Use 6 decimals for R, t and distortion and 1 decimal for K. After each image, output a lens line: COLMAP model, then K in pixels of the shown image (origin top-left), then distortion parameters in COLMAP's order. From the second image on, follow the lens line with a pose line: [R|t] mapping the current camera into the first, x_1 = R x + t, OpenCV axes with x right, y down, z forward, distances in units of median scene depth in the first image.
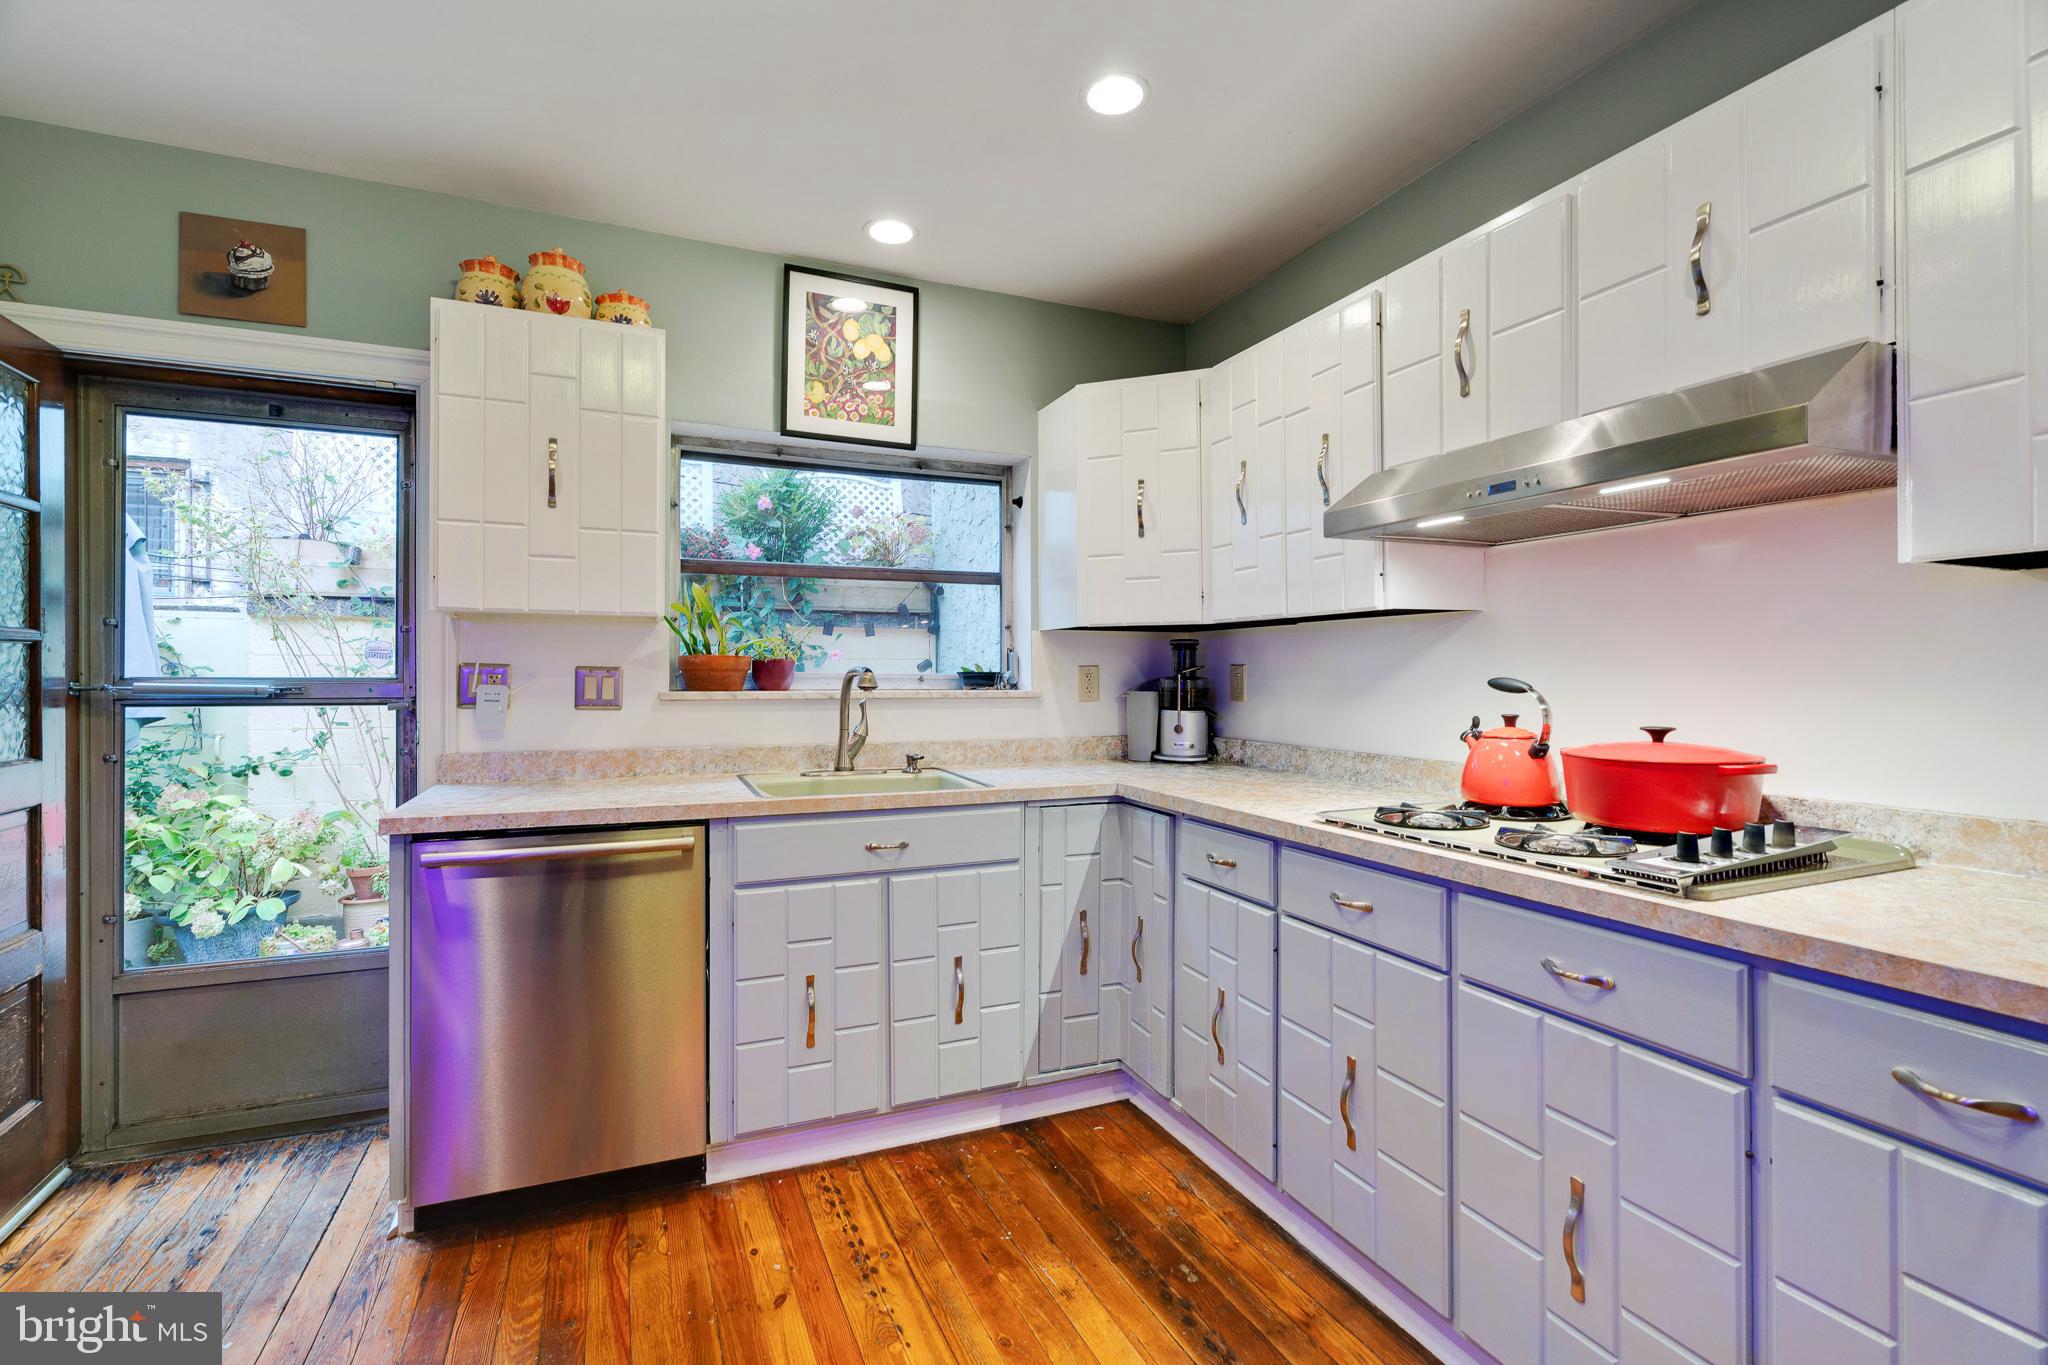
lens RADIAL K [[921.1, 0, 1022.7], [0, 921.1, 675.4], [0, 0, 1]] dist [0.001250, 0.000712]
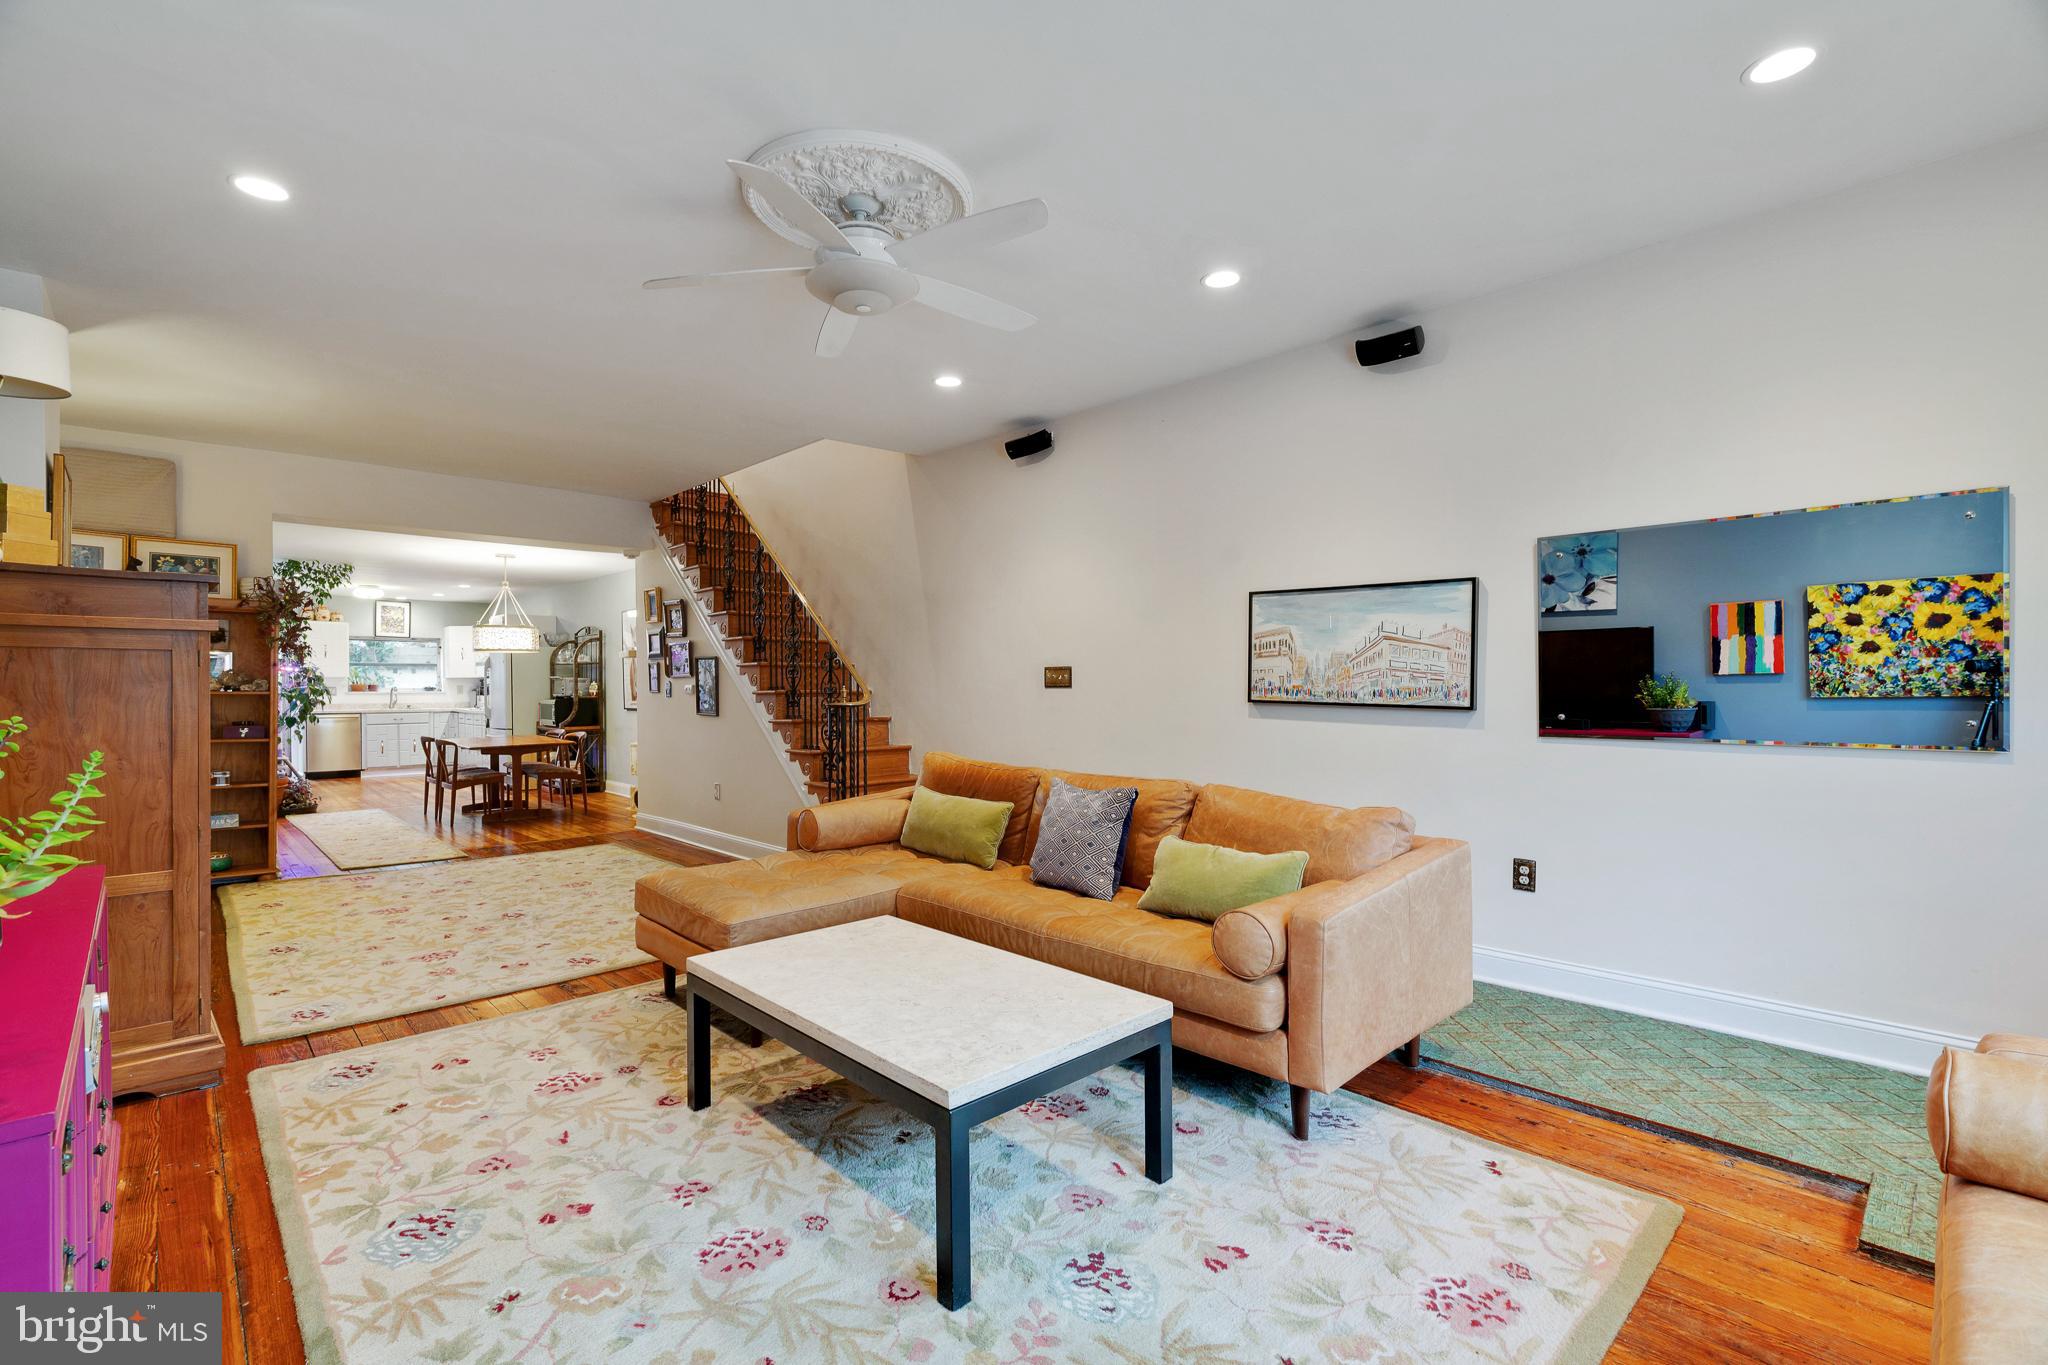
lens RADIAL K [[921.1, 0, 1018.0], [0, 921.1, 690.7], [0, 0, 1]] dist [0.001250, 0.000712]
pose [[0.937677, -0.003461, 0.347491, 1.083743], [-0.000027, 0.999950, 0.010032, -0.033691], [-0.347508, -0.009416, 0.937630, -4.191624]]
